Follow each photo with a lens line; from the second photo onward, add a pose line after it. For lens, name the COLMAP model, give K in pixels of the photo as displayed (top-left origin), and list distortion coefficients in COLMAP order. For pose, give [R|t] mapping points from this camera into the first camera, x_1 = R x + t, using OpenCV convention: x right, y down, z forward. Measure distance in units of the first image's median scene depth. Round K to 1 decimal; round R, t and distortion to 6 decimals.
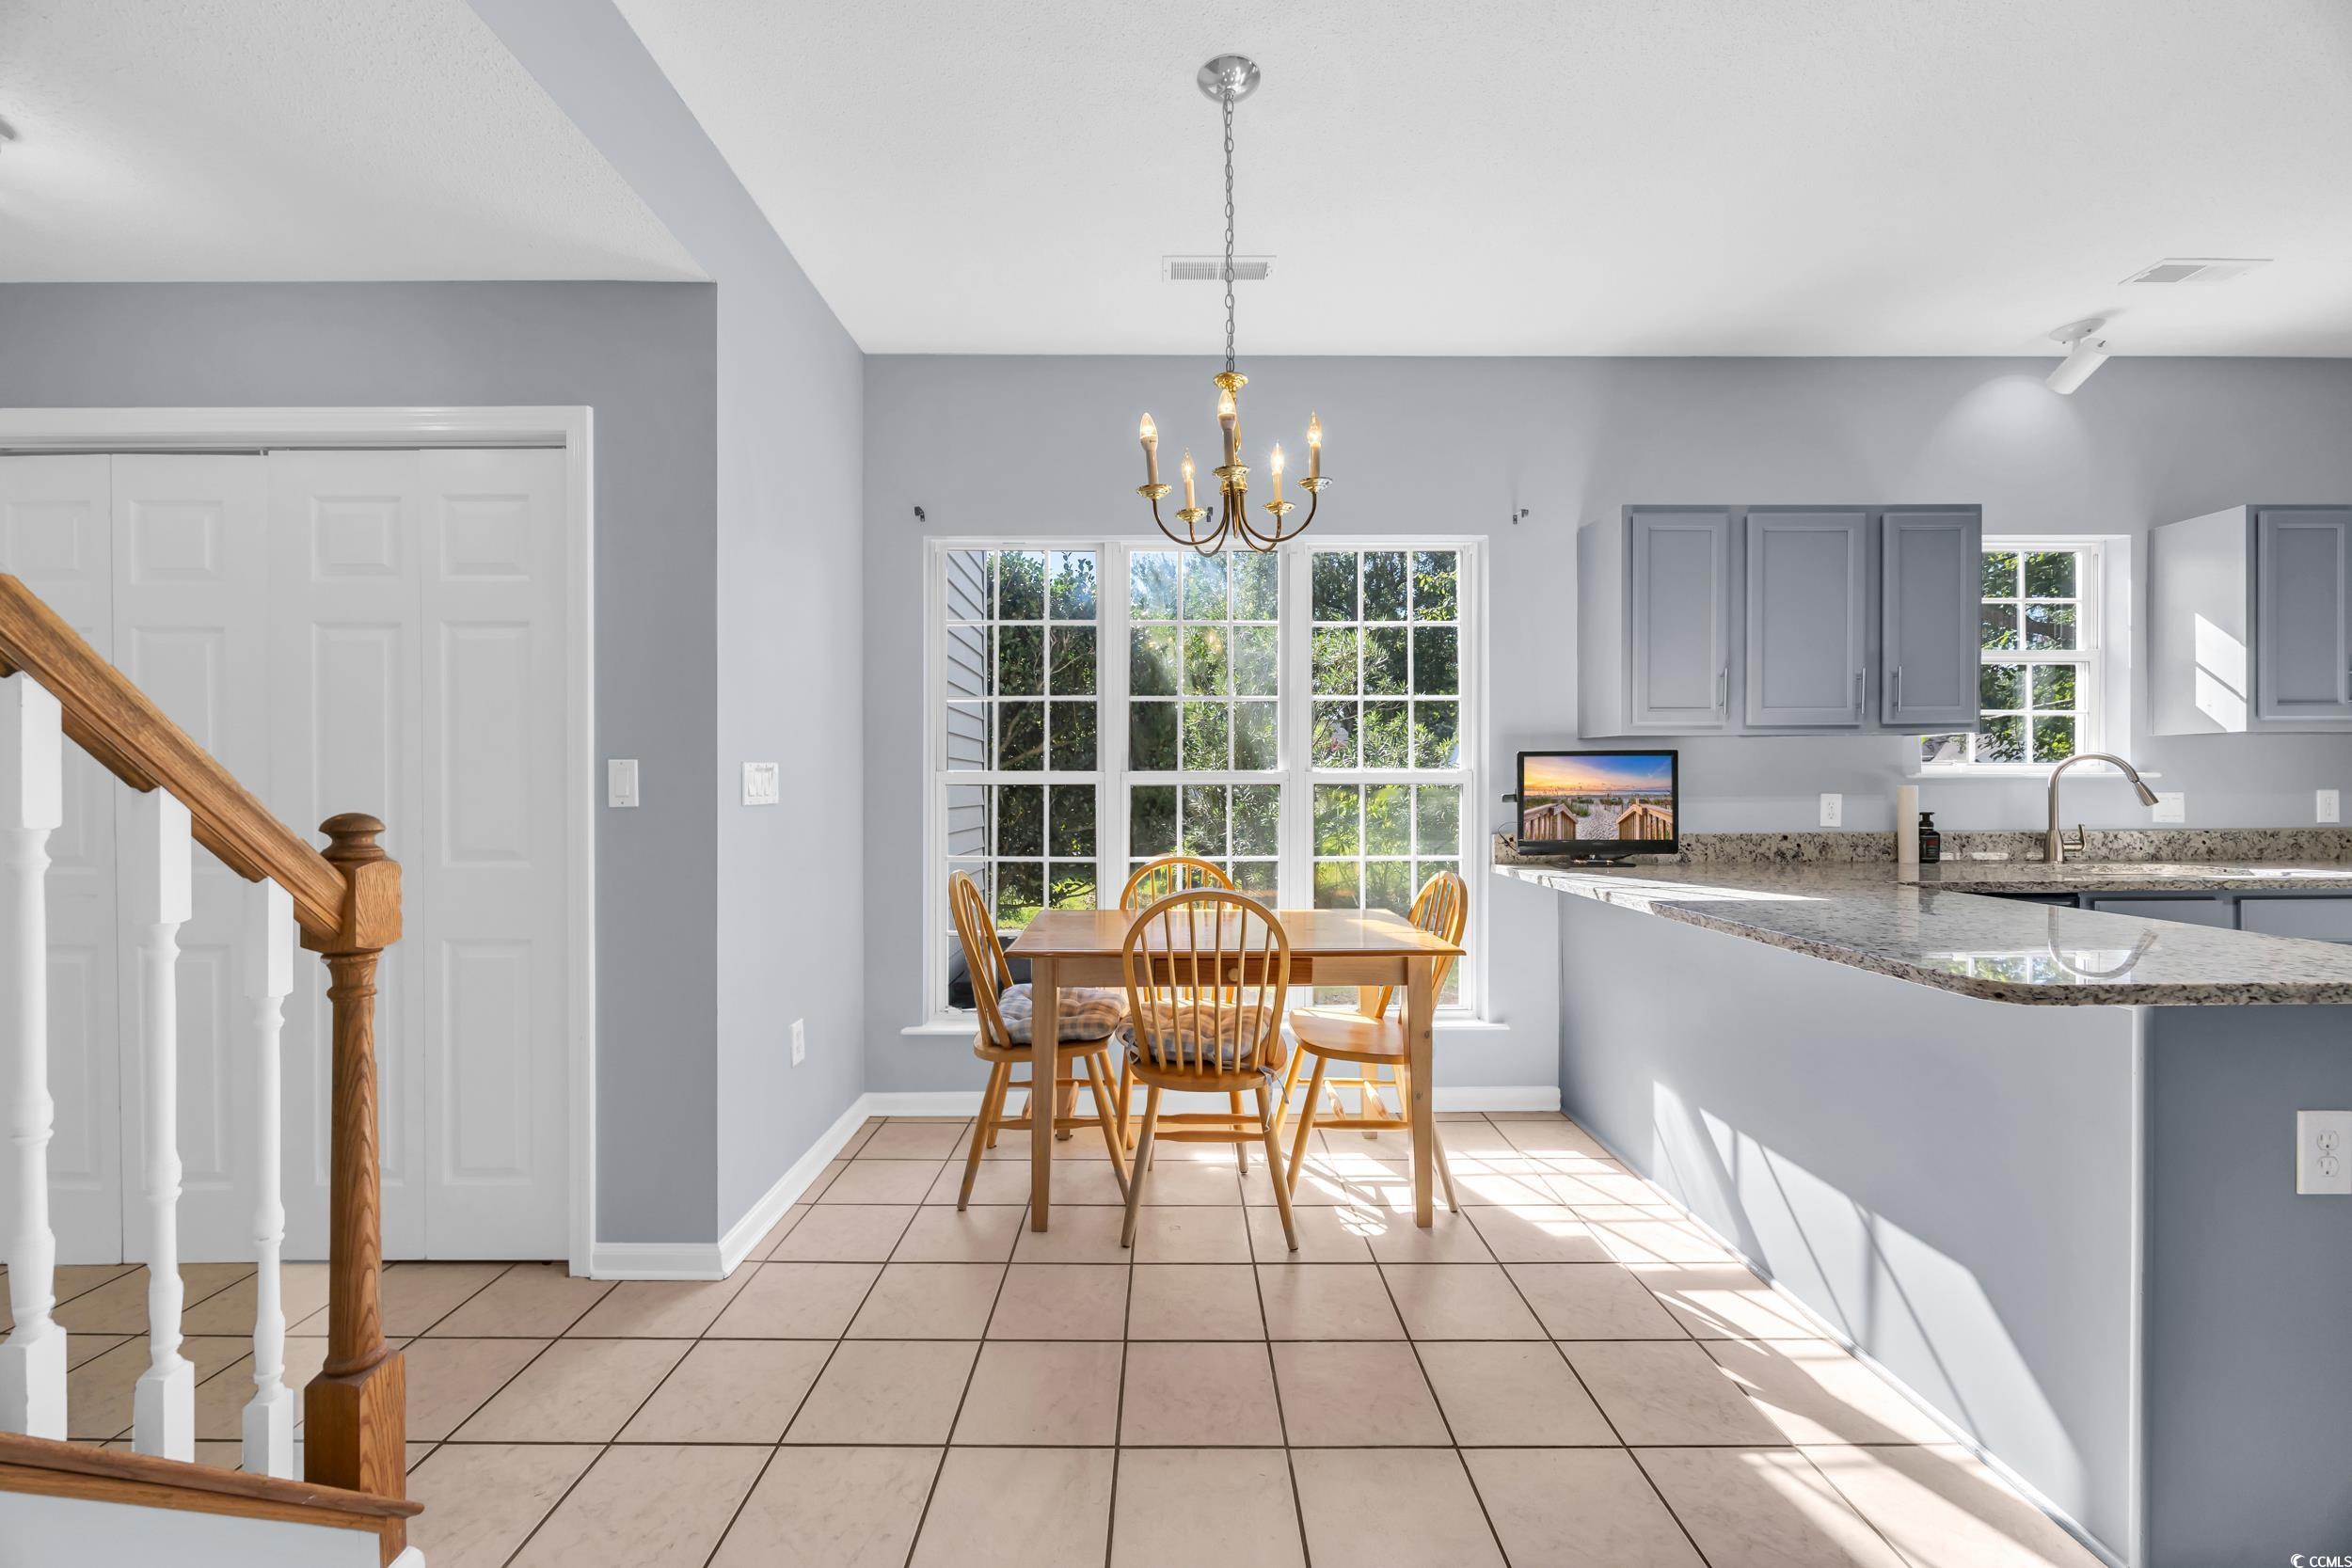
lens RADIAL K [[900.3, 0, 1172.9], [0, 900.3, 788.0], [0, 0, 1]] dist [0.004059, 0.000219]
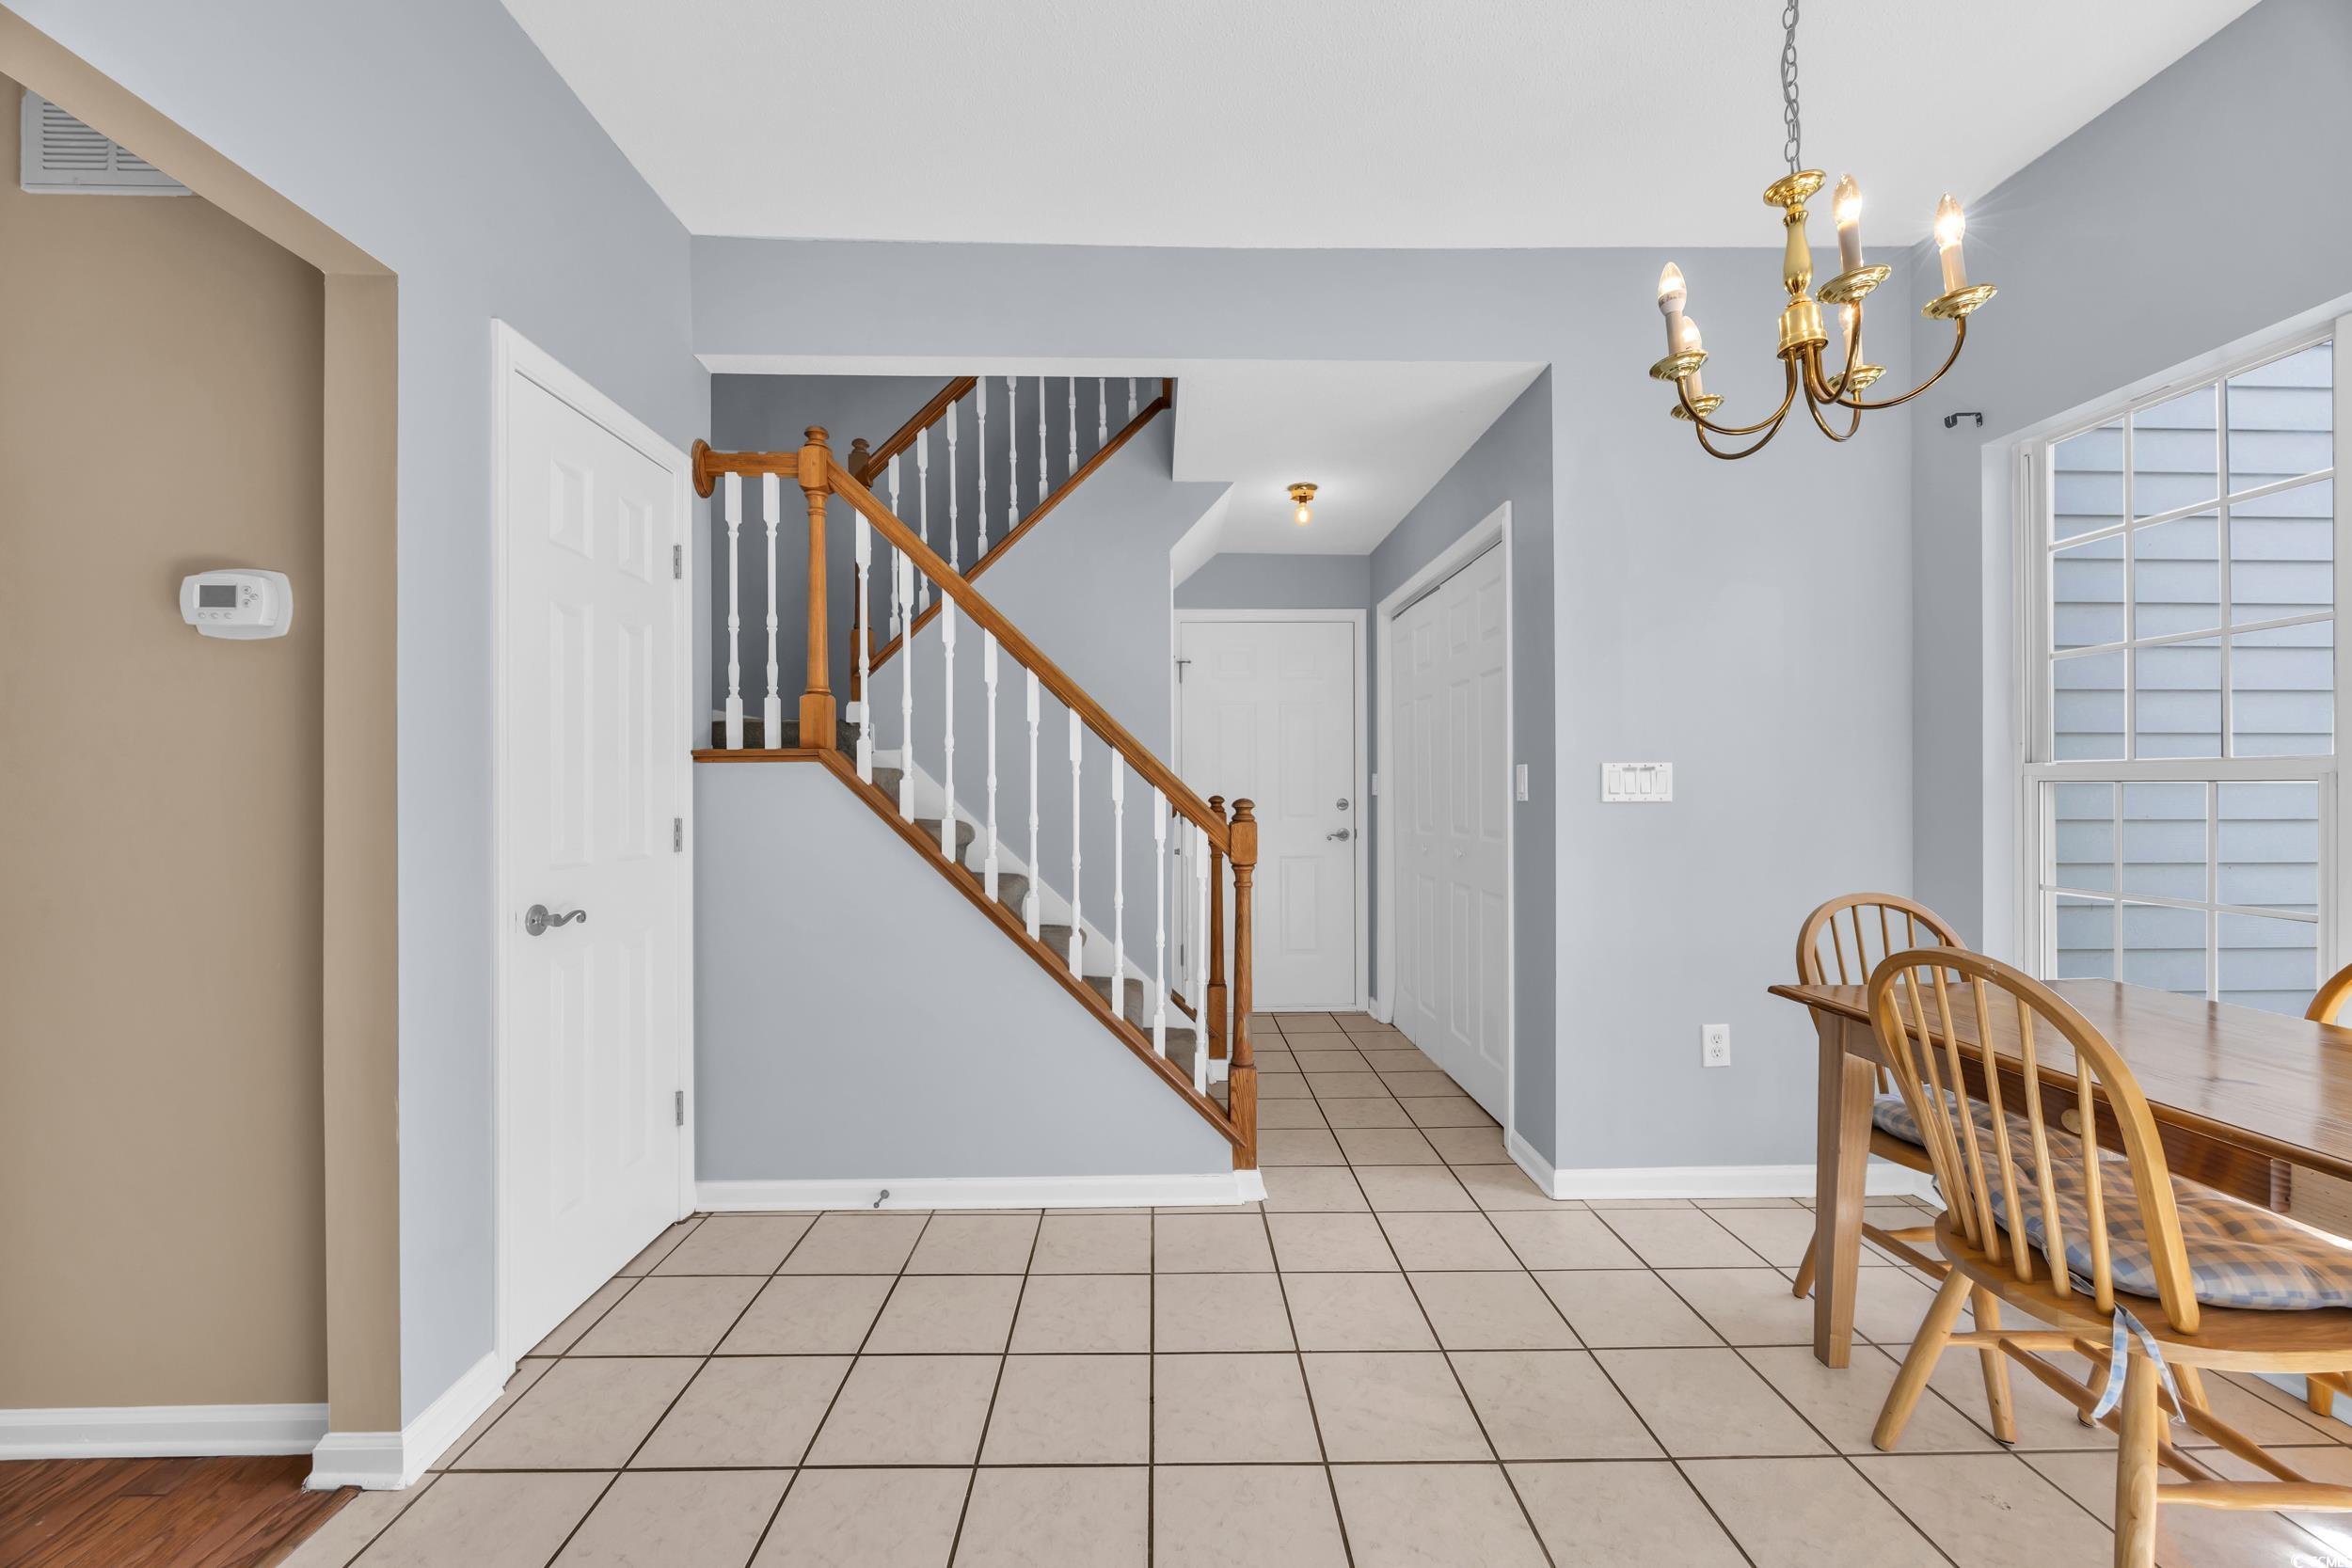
lens RADIAL K [[900.3, 0, 1172.9], [0, 900.3, 788.0], [0, 0, 1]] dist [0.004059, 0.000219]
pose [[0.017604, -0.003391, -0.999839, 0.768767], [-0.000026, 0.999994, -0.003392, 0.007192], [0.999845, 0.000085, 0.017604, 0.534343]]
